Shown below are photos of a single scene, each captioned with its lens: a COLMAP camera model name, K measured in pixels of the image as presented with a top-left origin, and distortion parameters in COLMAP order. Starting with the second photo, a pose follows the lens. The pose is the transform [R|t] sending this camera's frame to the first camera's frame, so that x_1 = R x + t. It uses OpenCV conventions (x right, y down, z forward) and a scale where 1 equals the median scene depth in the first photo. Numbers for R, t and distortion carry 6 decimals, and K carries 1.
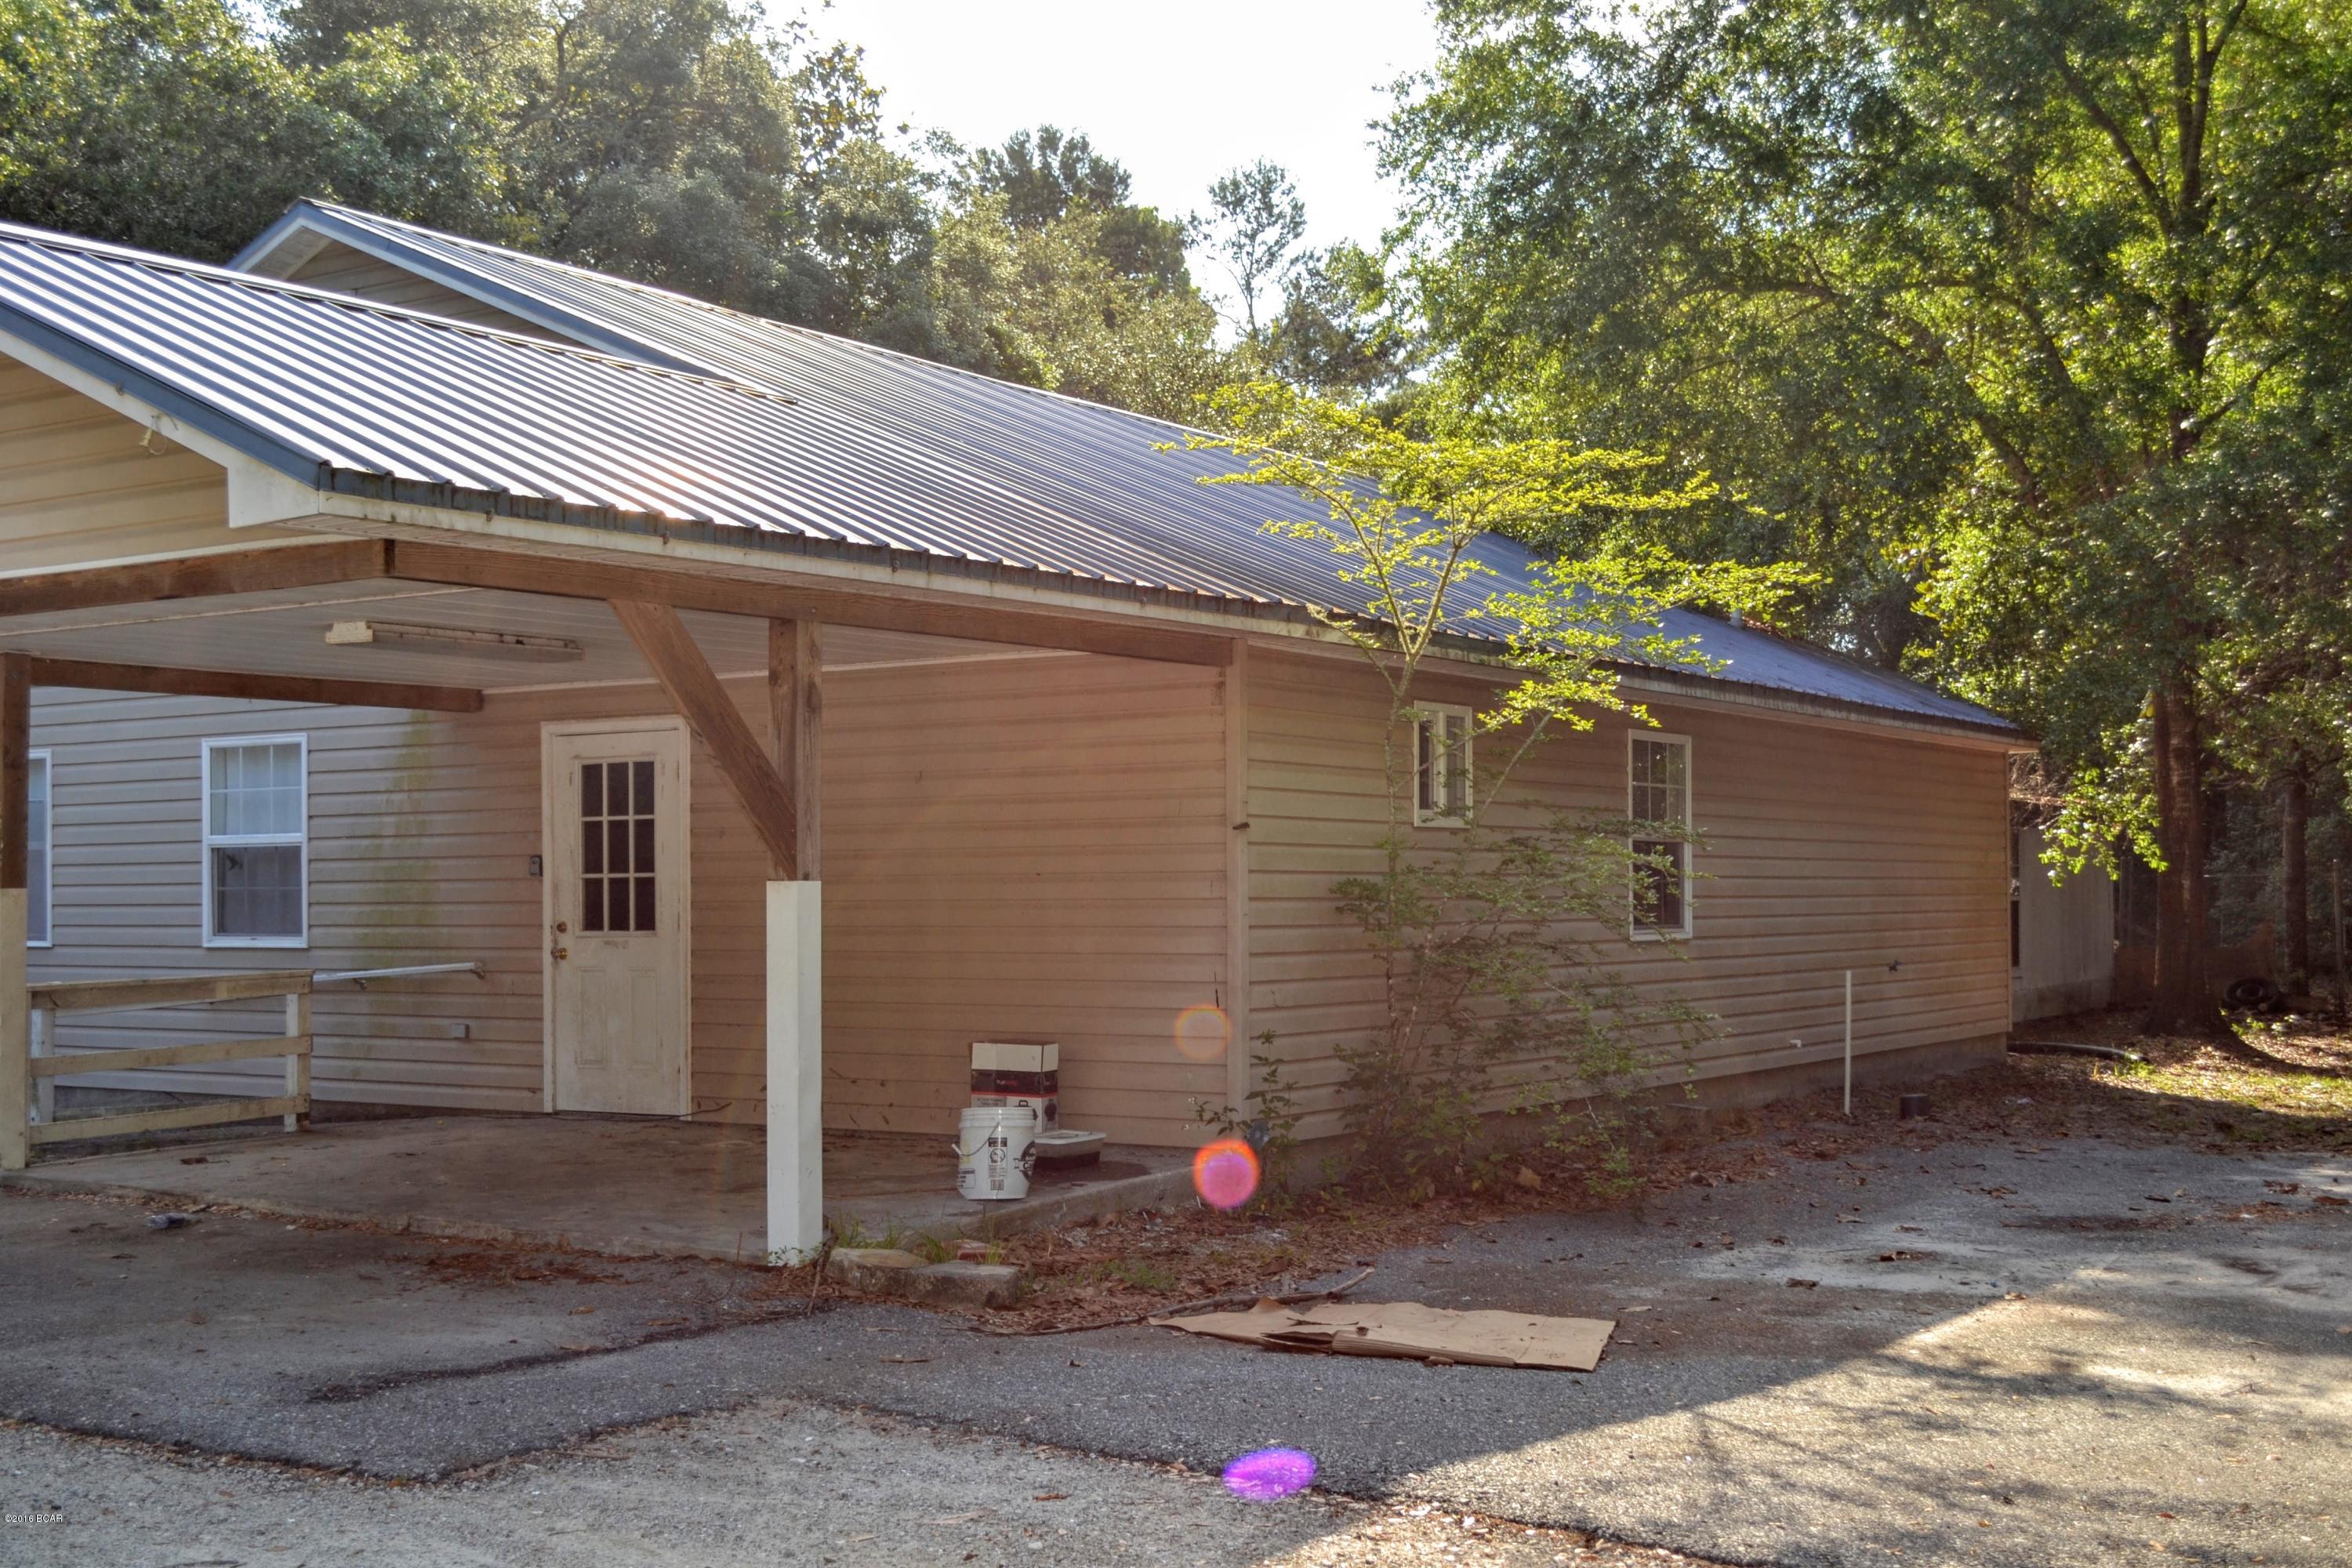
lens RADIAL K [[2786.4, 0, 1141.6], [0, 2786.4, 789.9], [0, 0, 1]] dist [-0.047567, 0.028648]
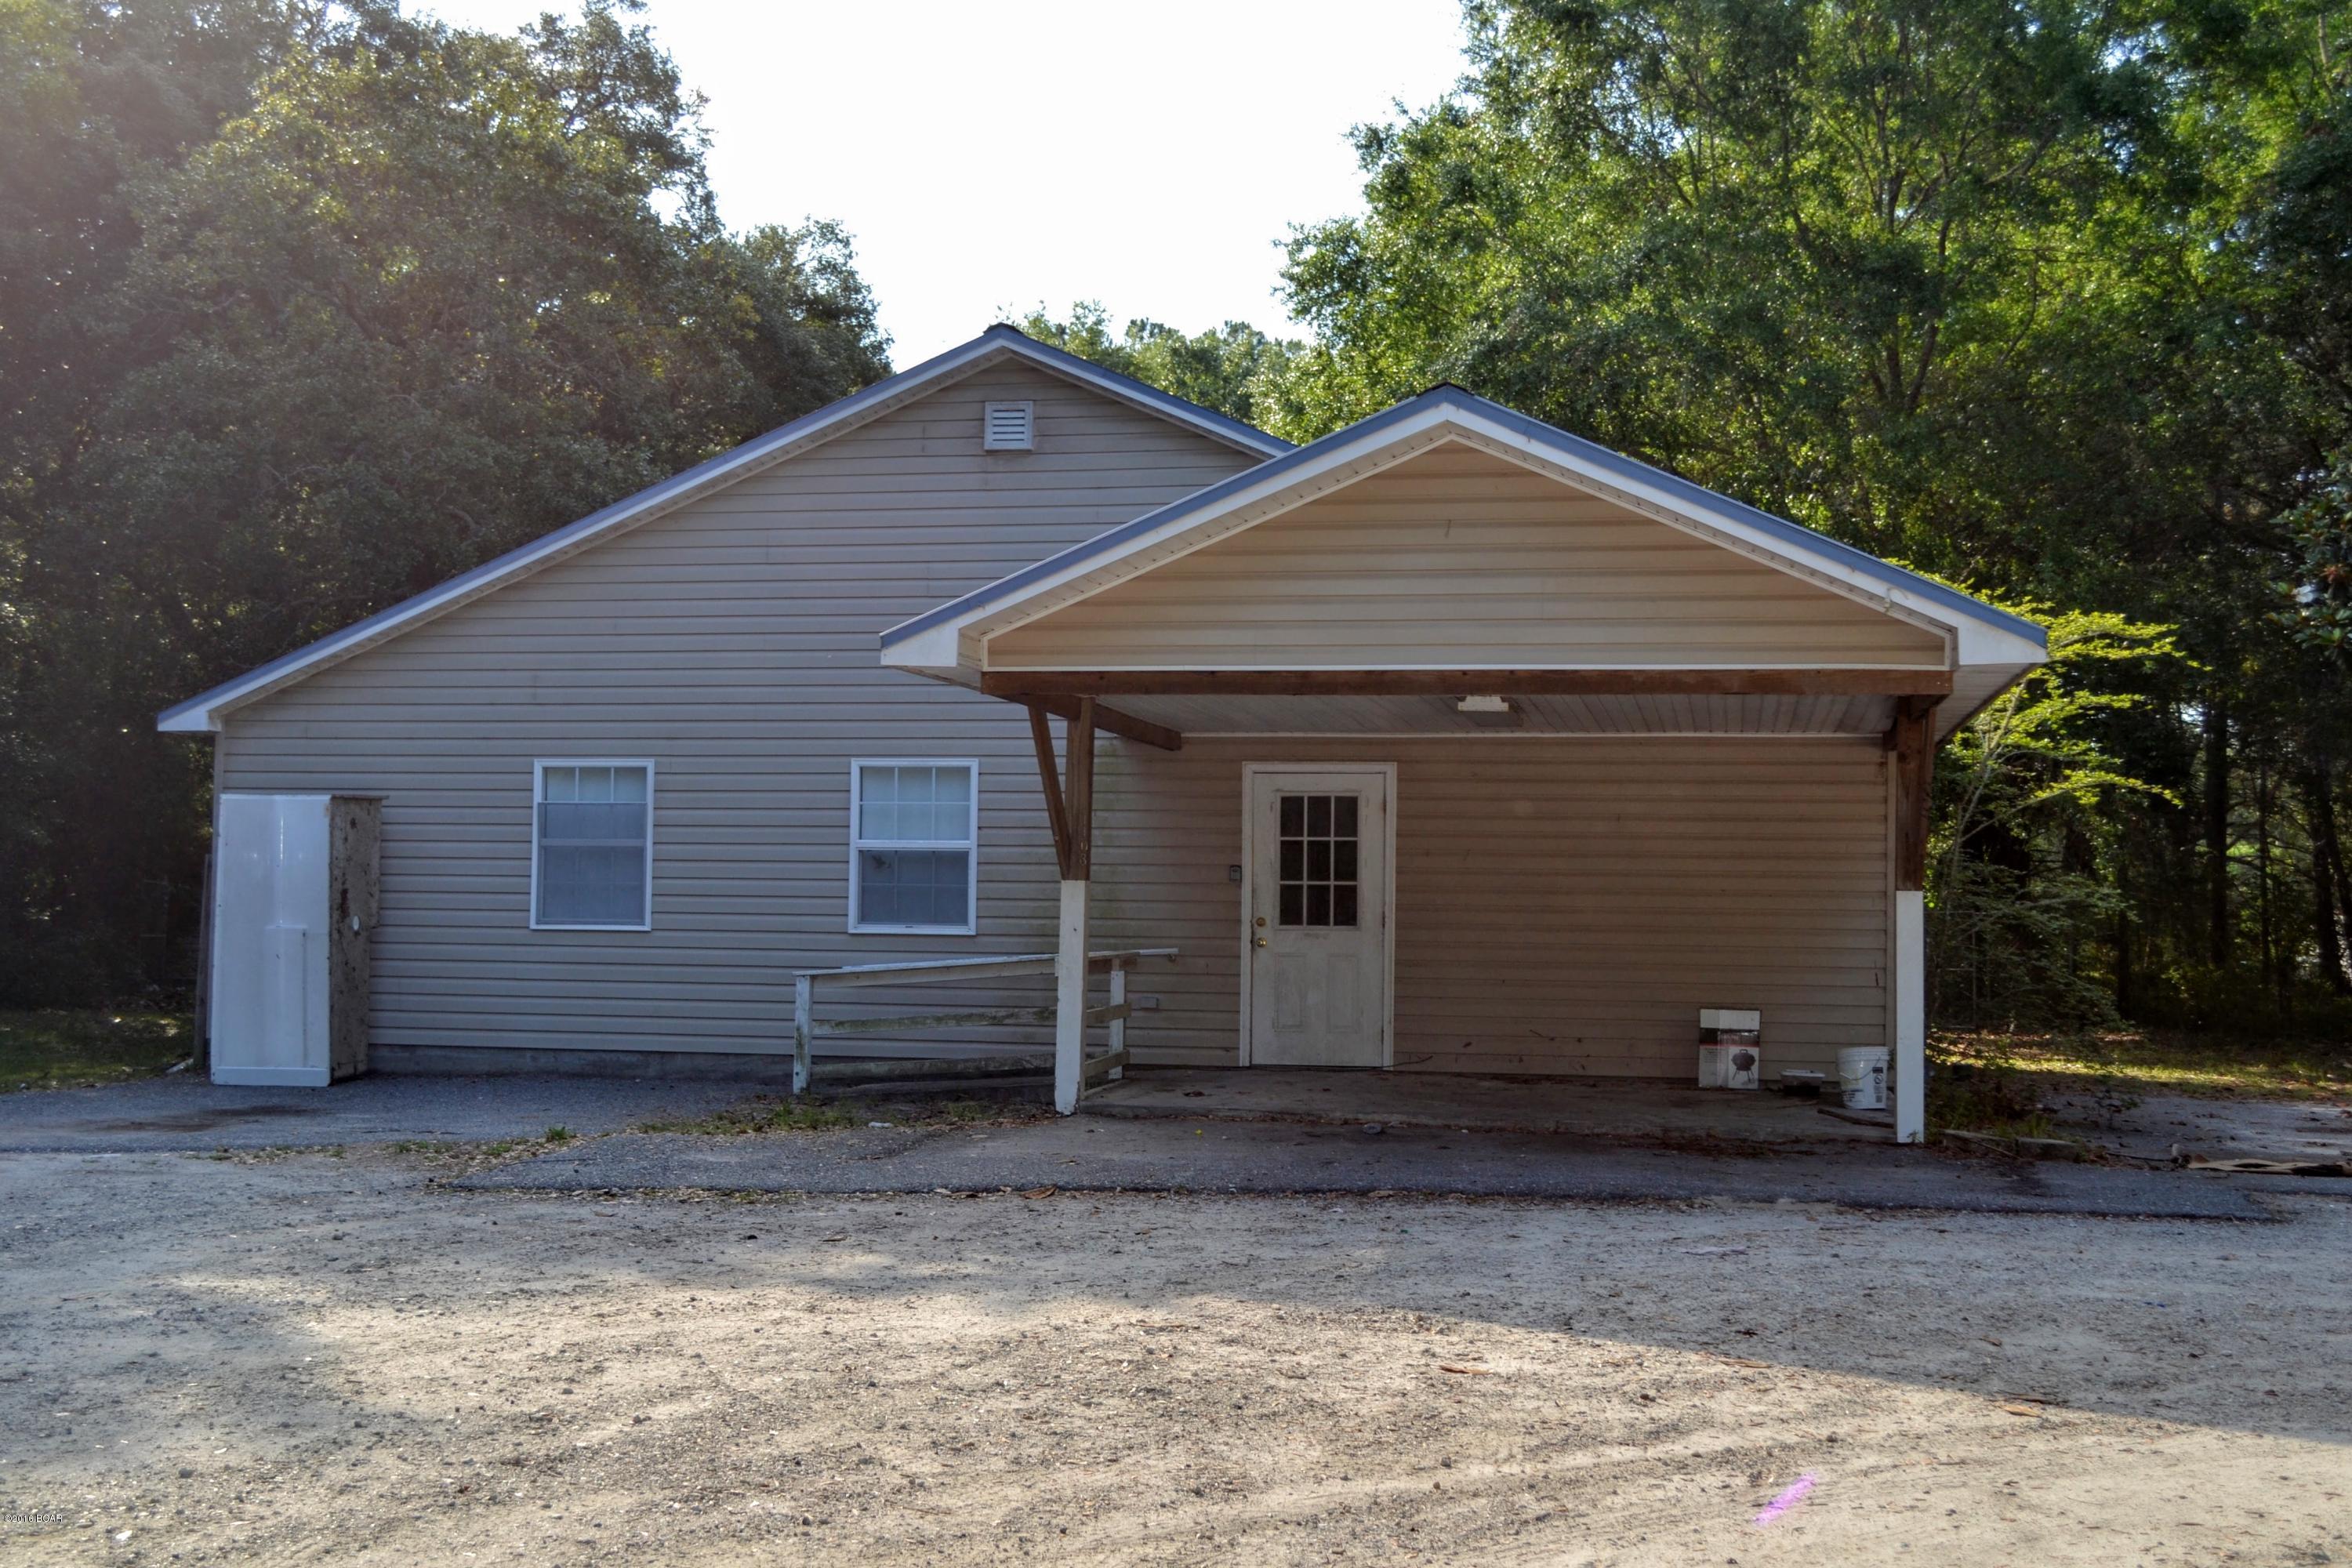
lens RADIAL K [[2786.4, 0, 1141.6], [0, 2786.4, 789.9], [0, 0, 1]] dist [-0.047567, 0.028648]
pose [[0.929750, 0.039723, 0.366042, -0.740057], [-0.035756, 0.999205, -0.017615, 0.013200], [-0.366451, 0.003289, 0.930432, -0.179816]]
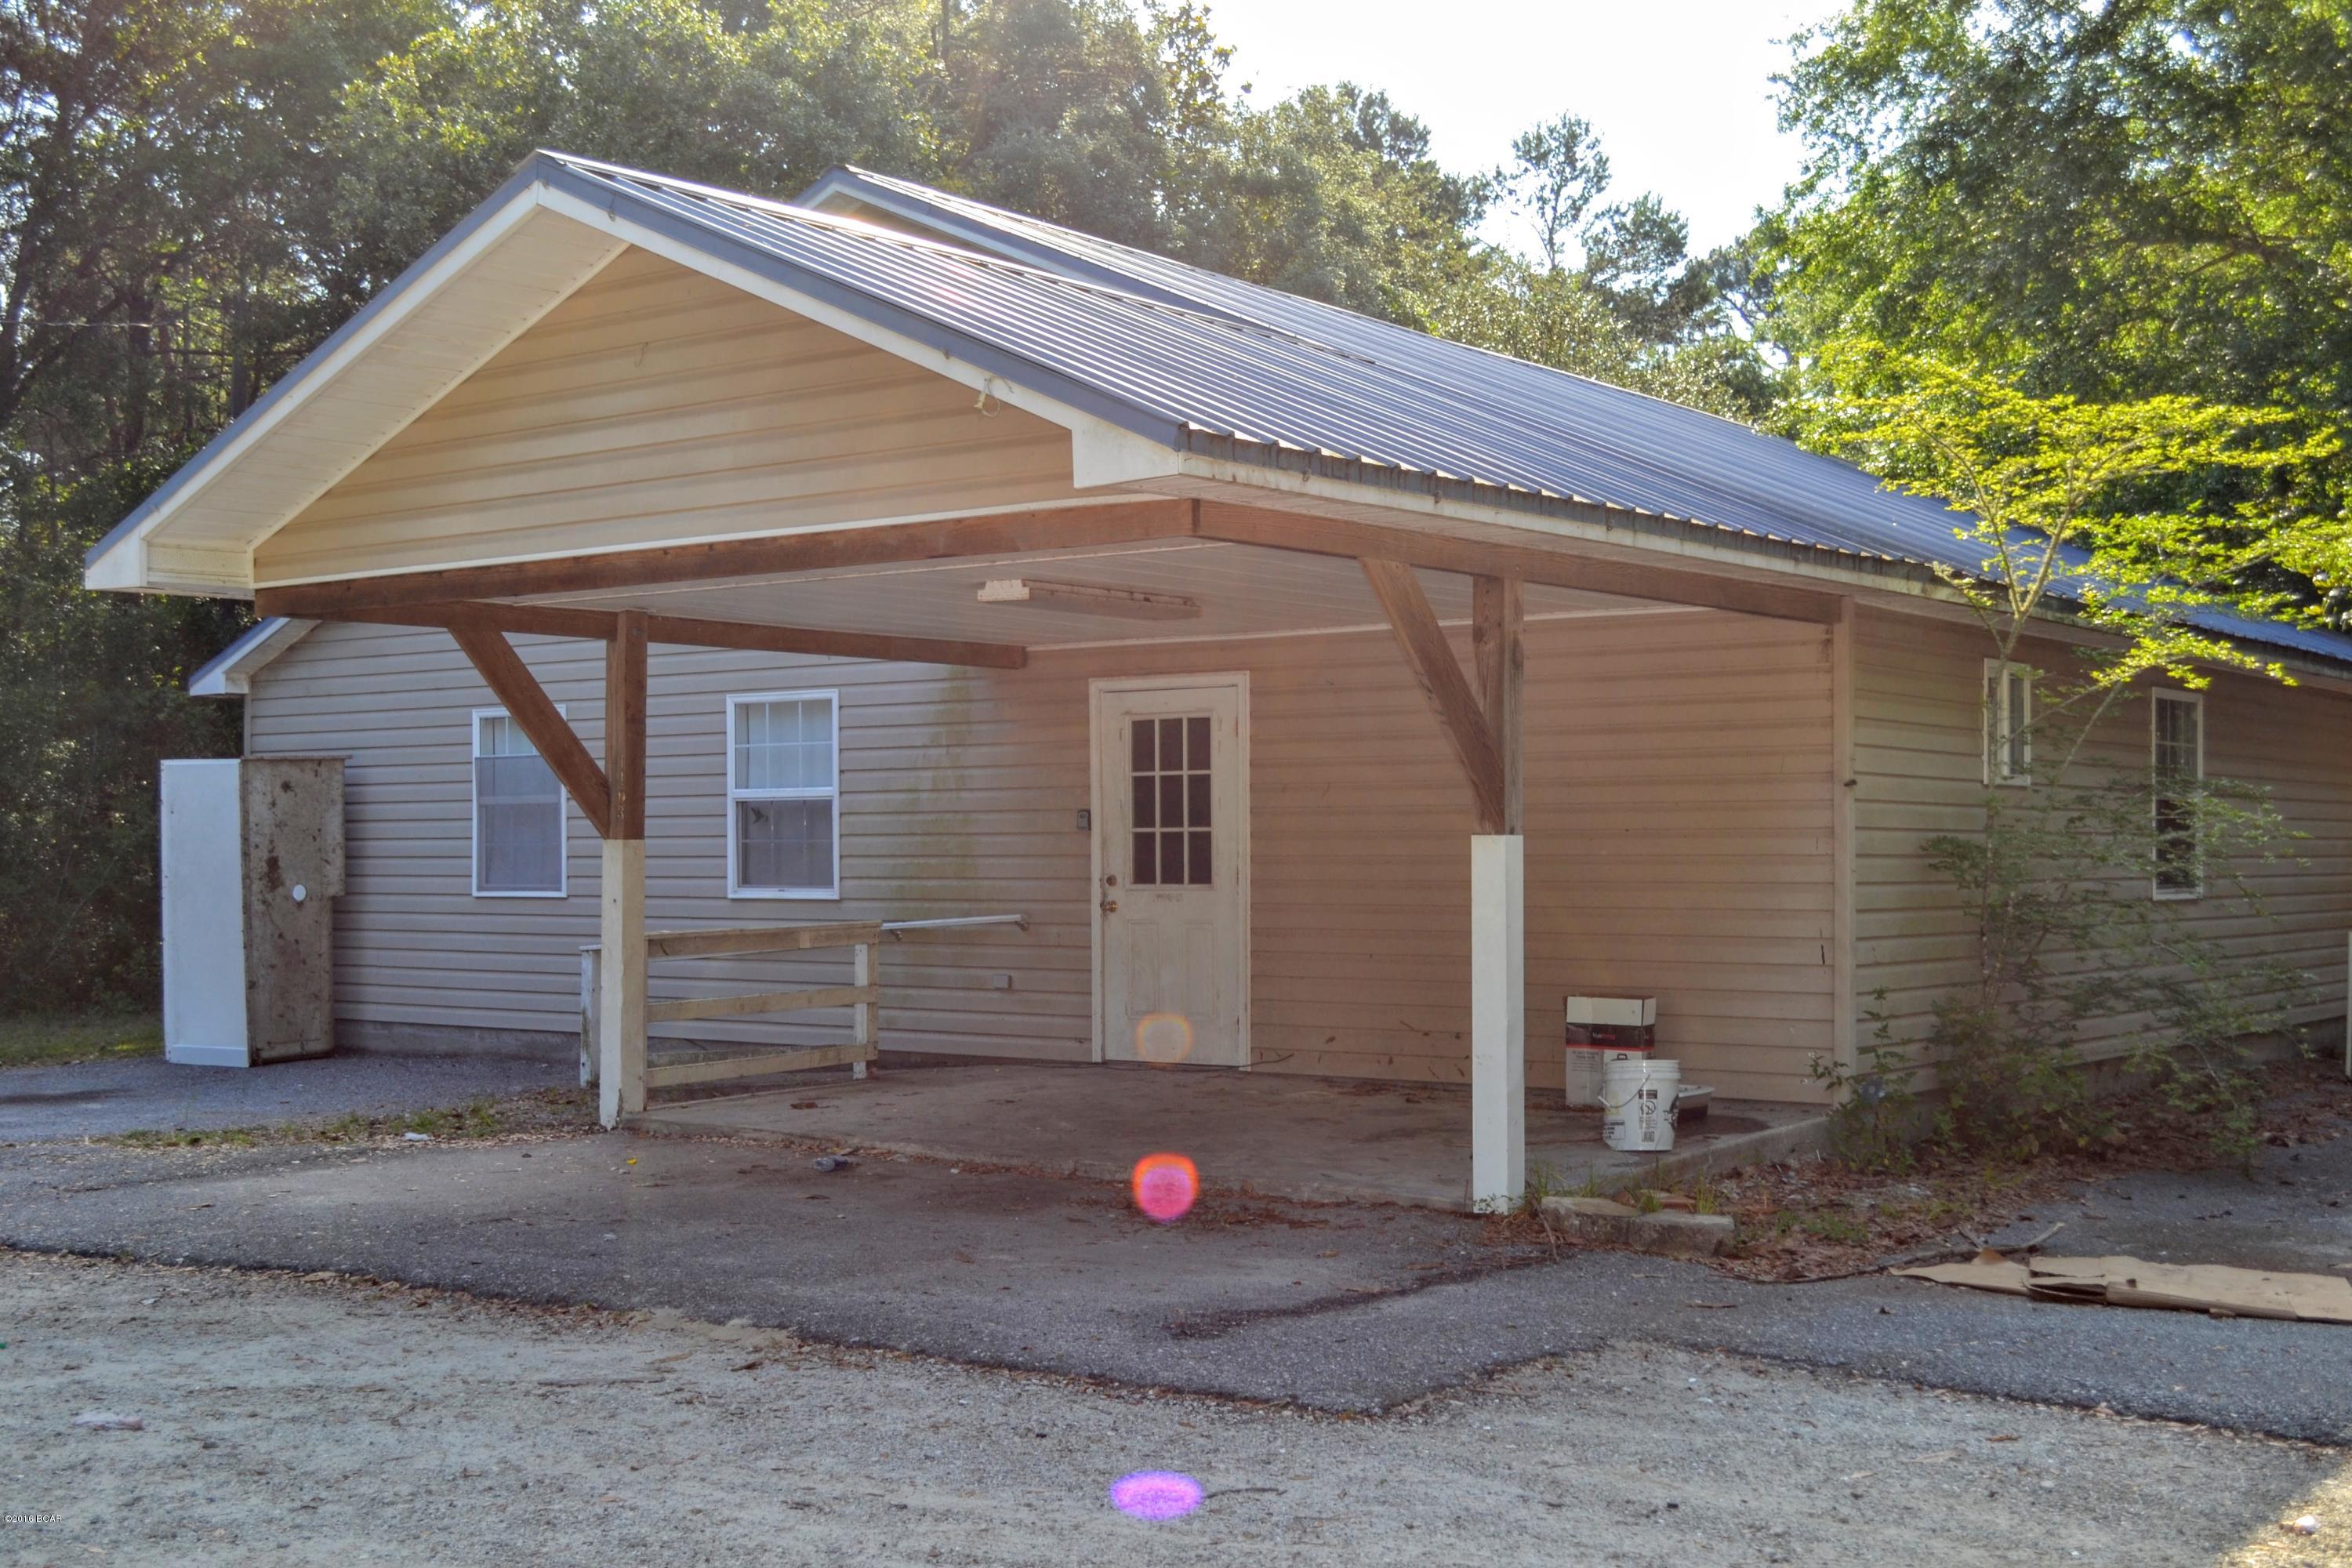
lens RADIAL K [[2786.4, 0, 1141.6], [0, 2786.4, 789.9], [0, 0, 1]] dist [-0.047567, 0.028648]
pose [[0.997292, 0.003673, -0.073459, -0.123874], [-0.002557, 0.999880, 0.015275, 0.000723], [0.073506, -0.015046, 0.997181, -0.015132]]
